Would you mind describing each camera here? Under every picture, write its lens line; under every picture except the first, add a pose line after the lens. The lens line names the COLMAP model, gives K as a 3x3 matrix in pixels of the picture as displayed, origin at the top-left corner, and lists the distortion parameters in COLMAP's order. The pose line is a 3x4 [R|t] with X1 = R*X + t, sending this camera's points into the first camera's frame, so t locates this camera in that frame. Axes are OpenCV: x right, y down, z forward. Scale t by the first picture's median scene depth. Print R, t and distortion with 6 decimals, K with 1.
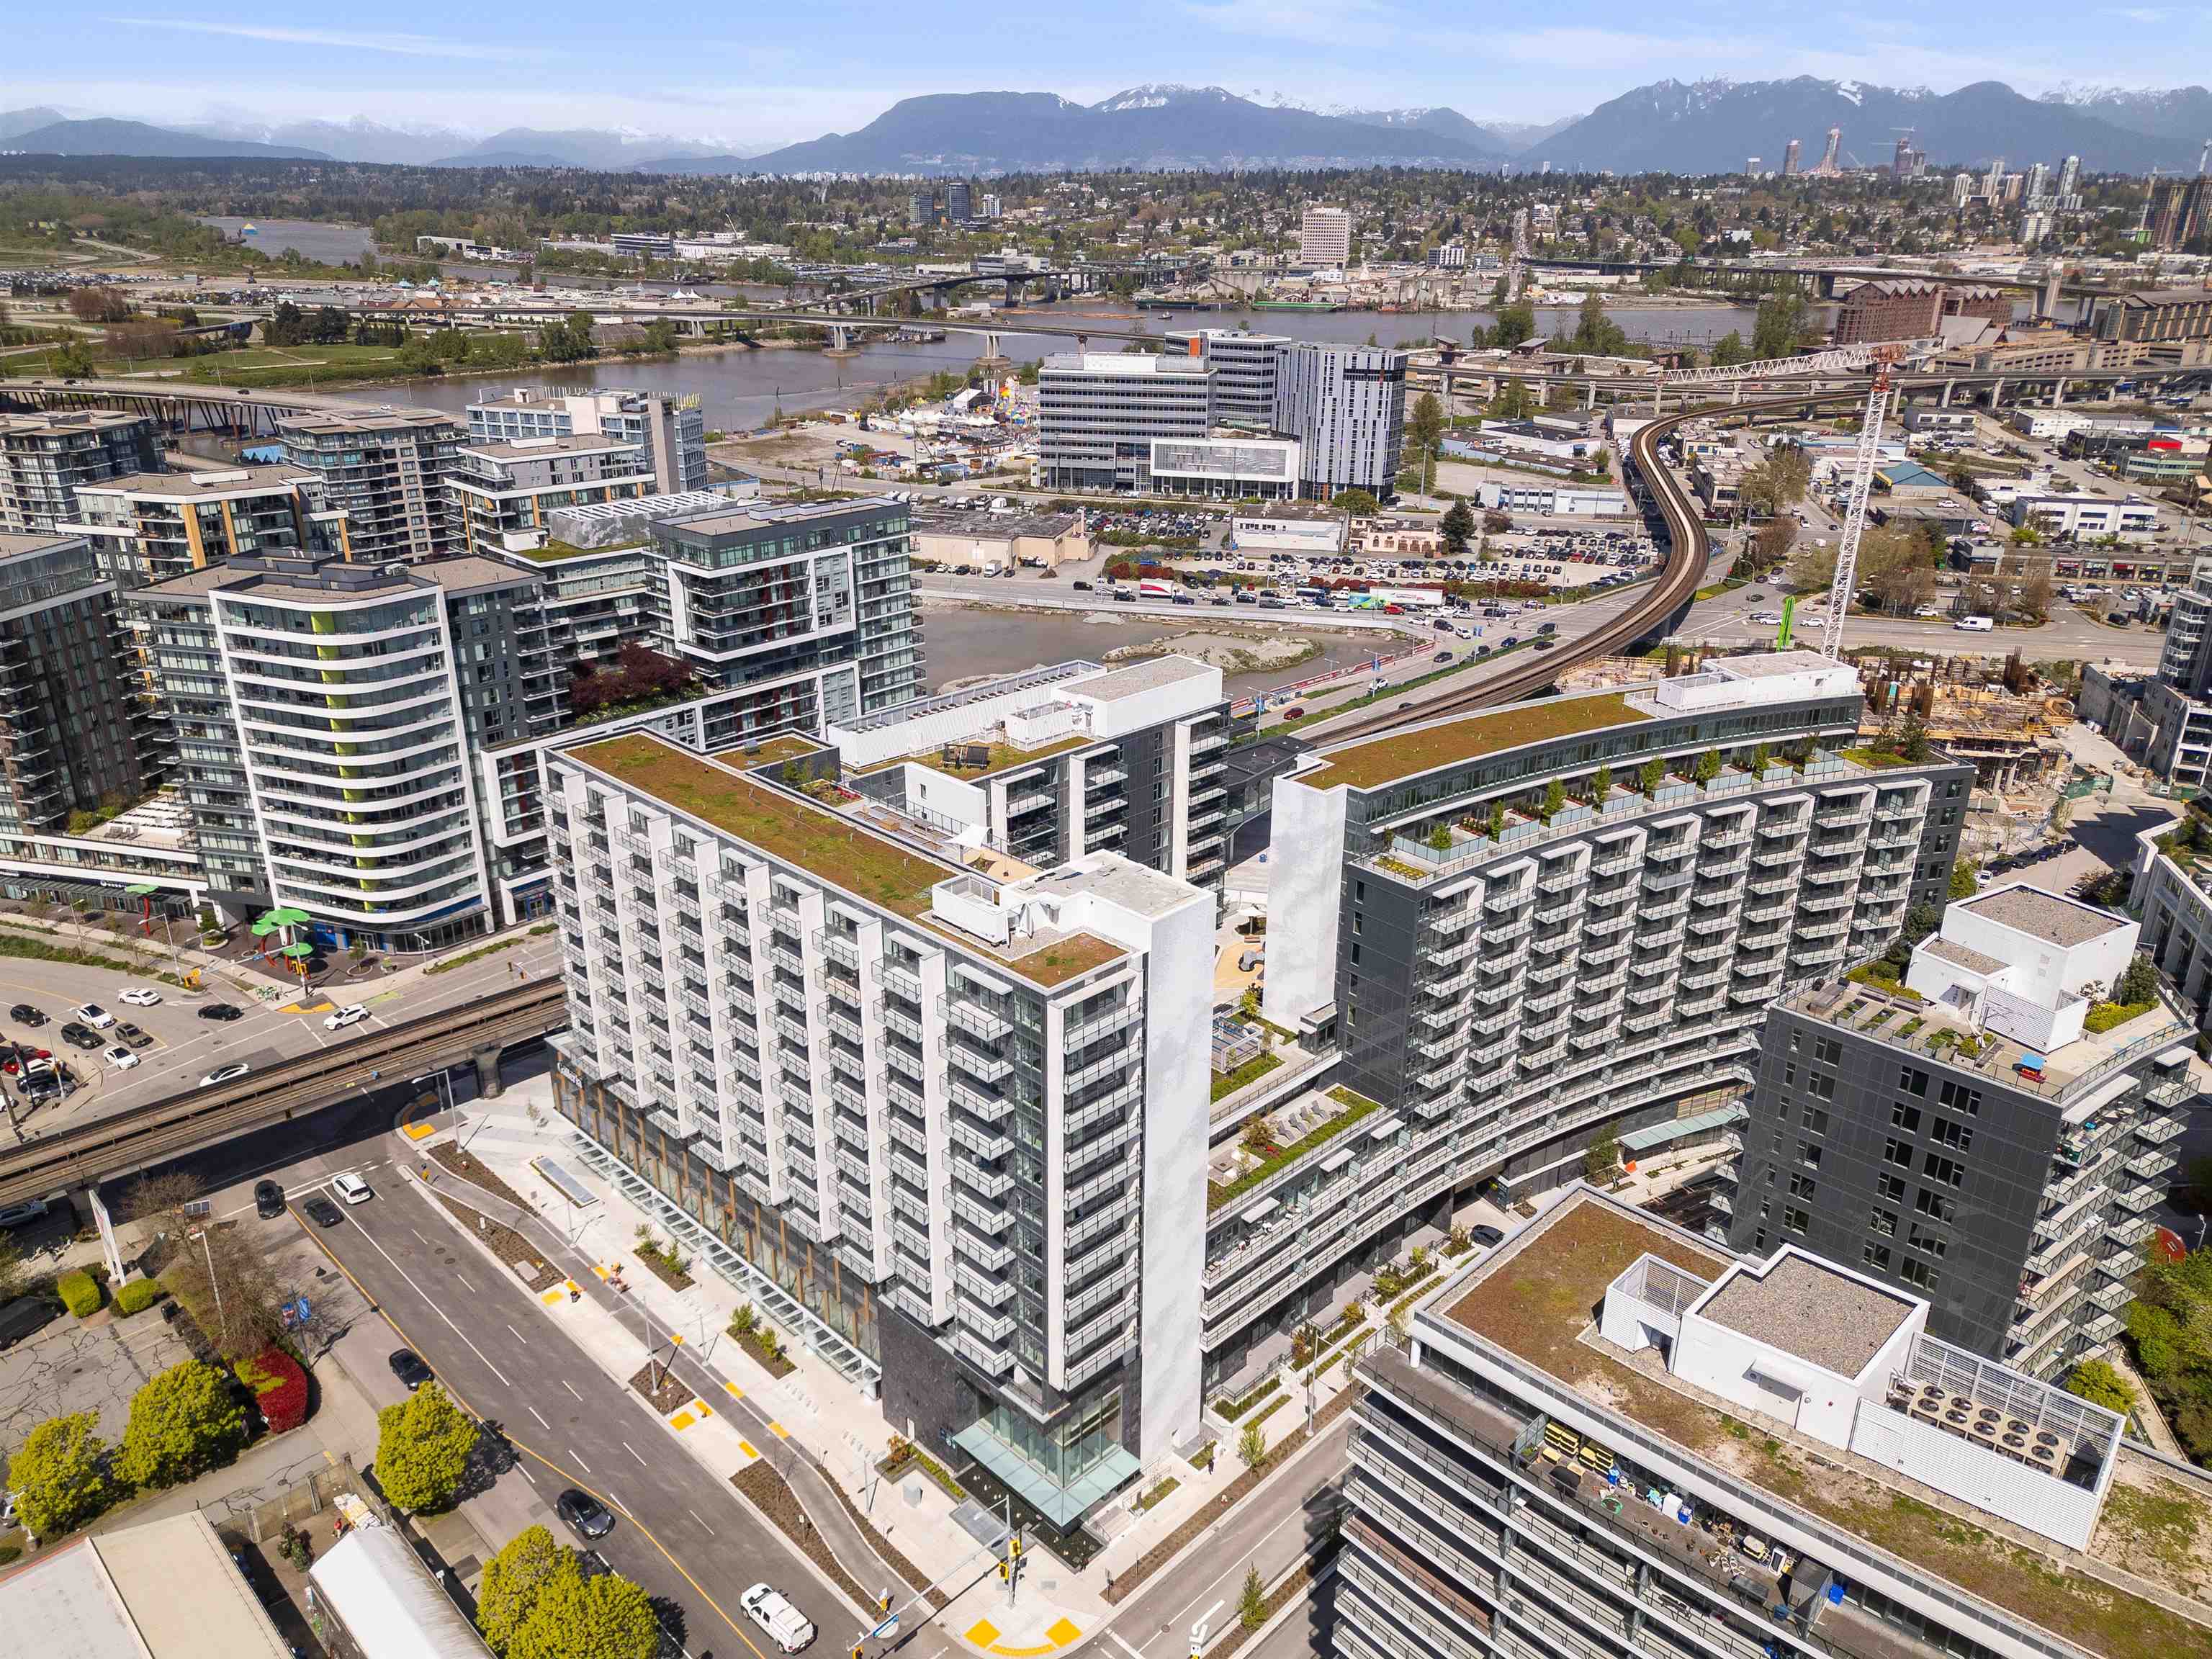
lens RADIAL K [[1543.3, 0, 1101.4], [0, 1543.3, 844.0], [0, 0, 1]] dist [0.043759, -0.026193]
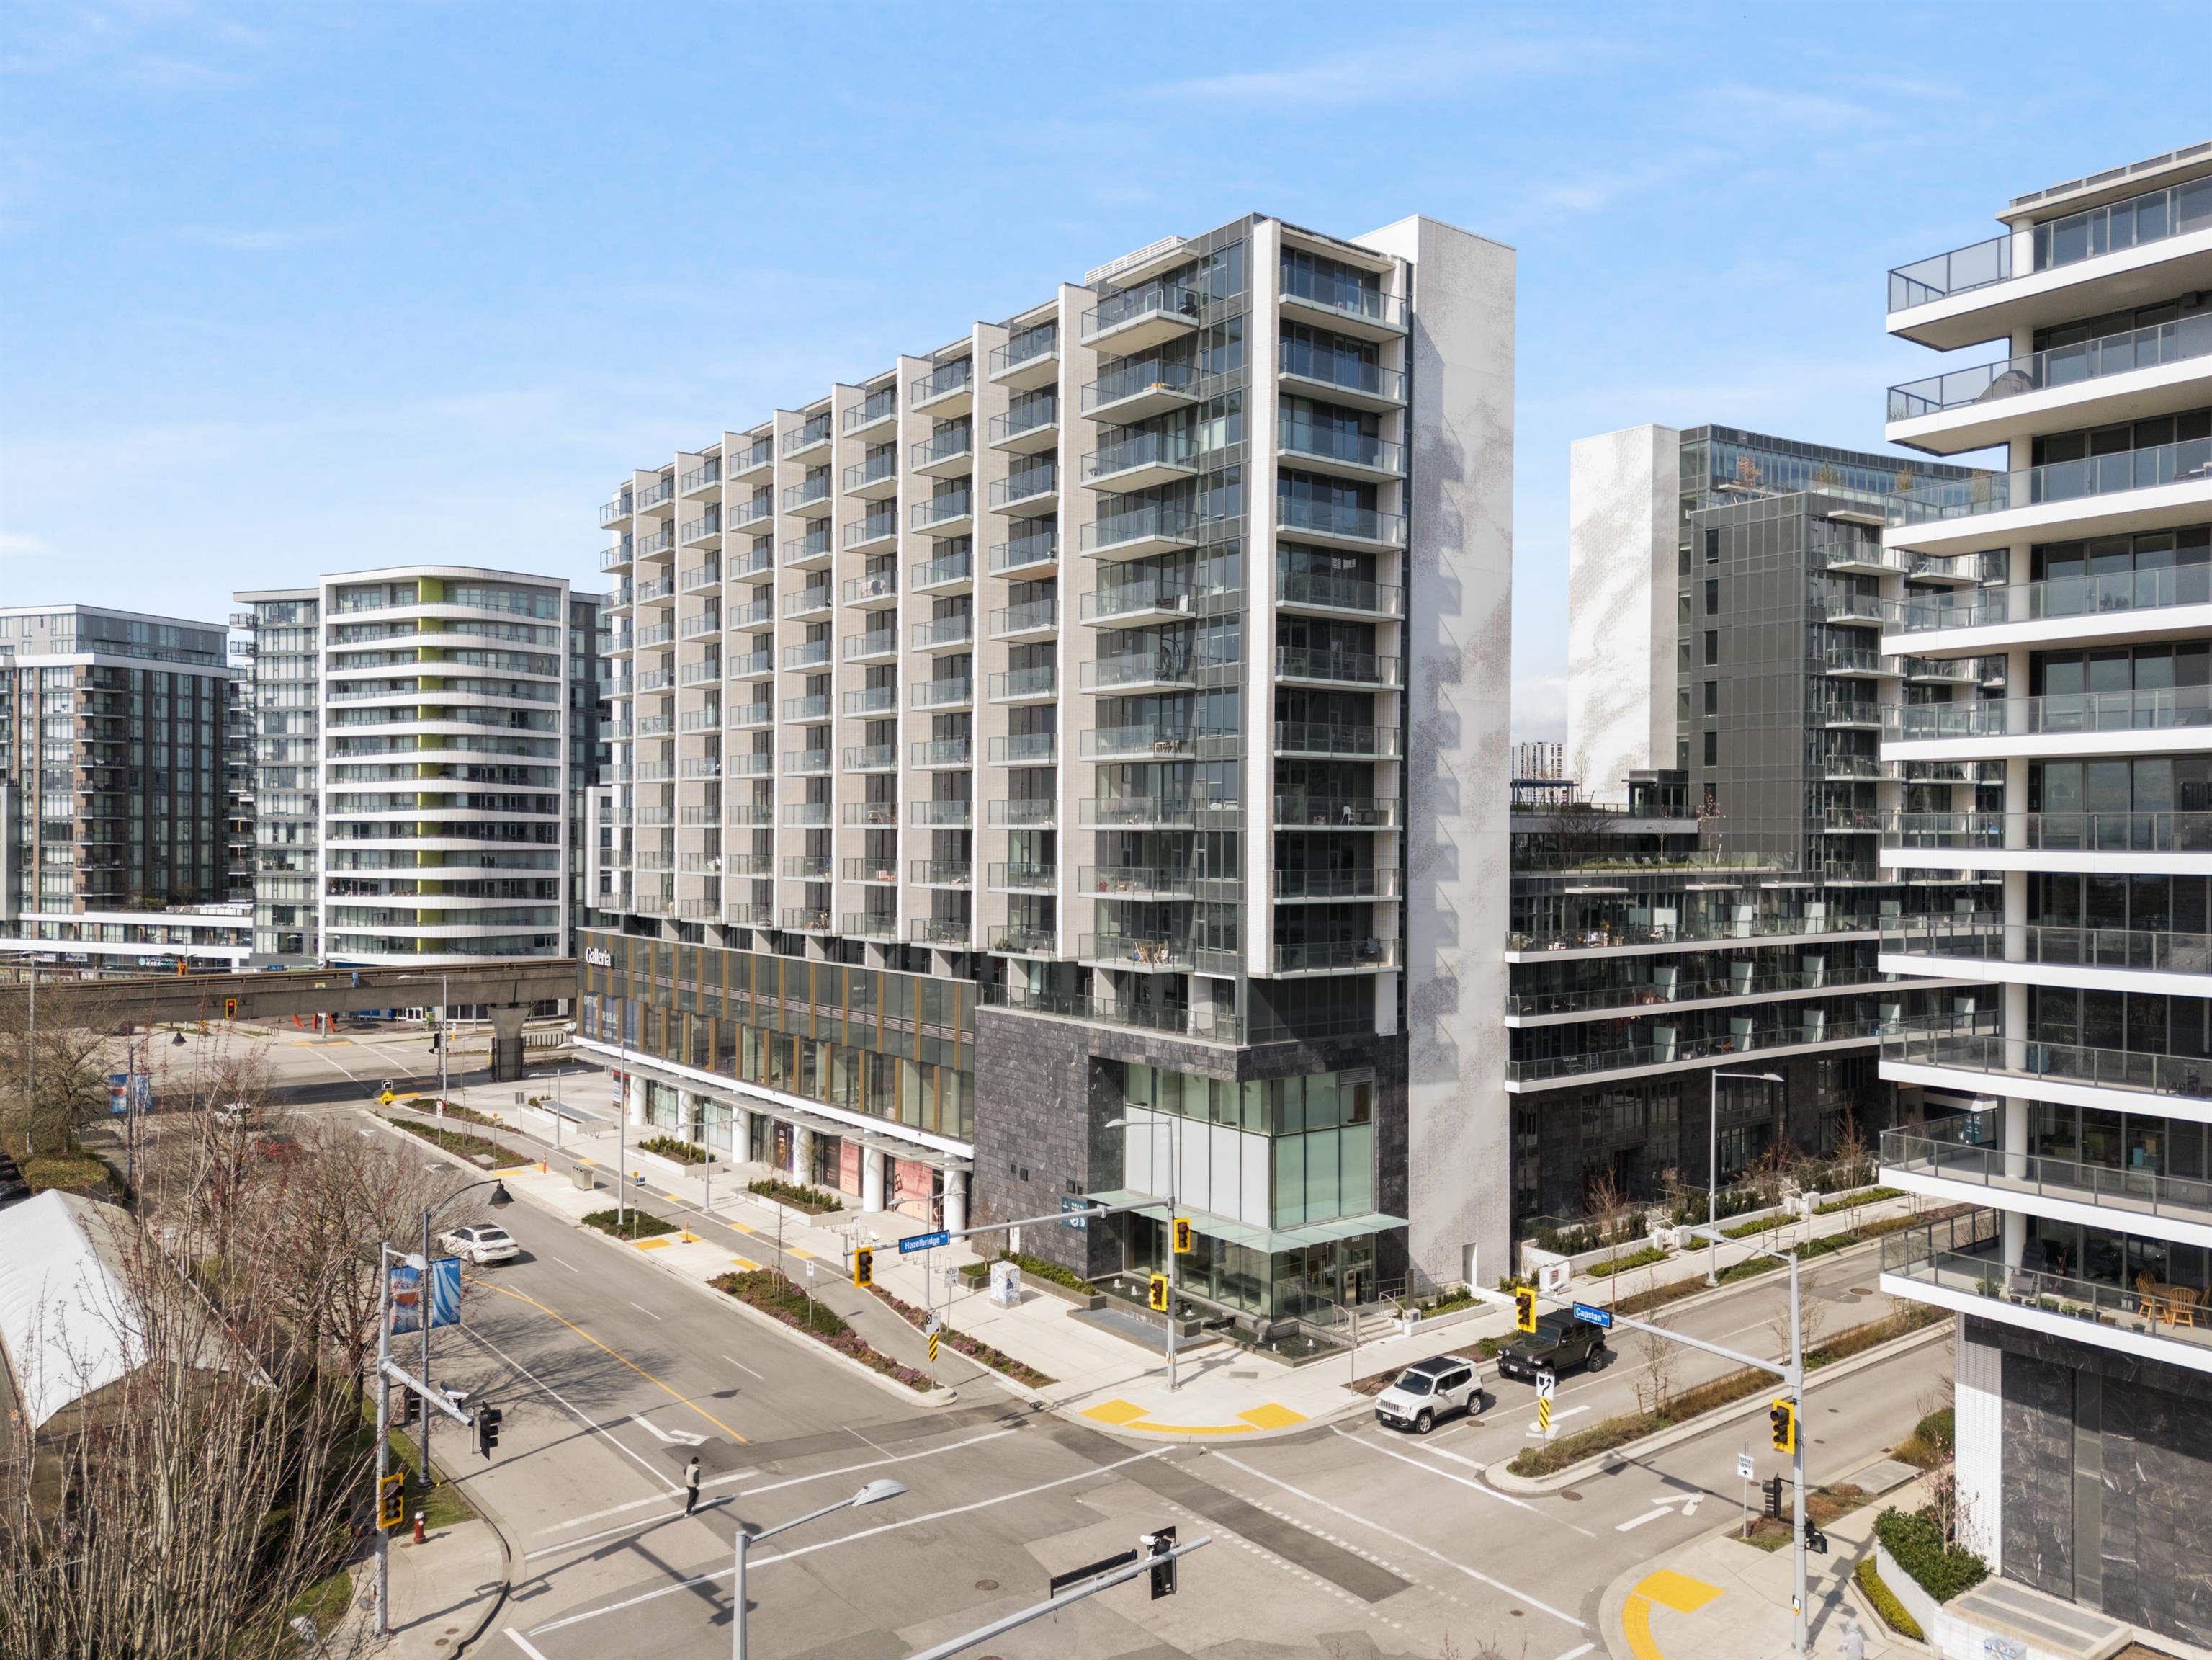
lens RADIAL K [[1611.8, 0, 1106.1], [0, 1611.8, 831.9], [0, 0, 1]] dist [0.037811, 0.001388]
pose [[0.992041, -0.000632, -0.125911, -0.006192], [-0.045712, 0.929950, -0.364833, 0.275337], [0.117321, 0.367685, 0.922520, 0.229452]]
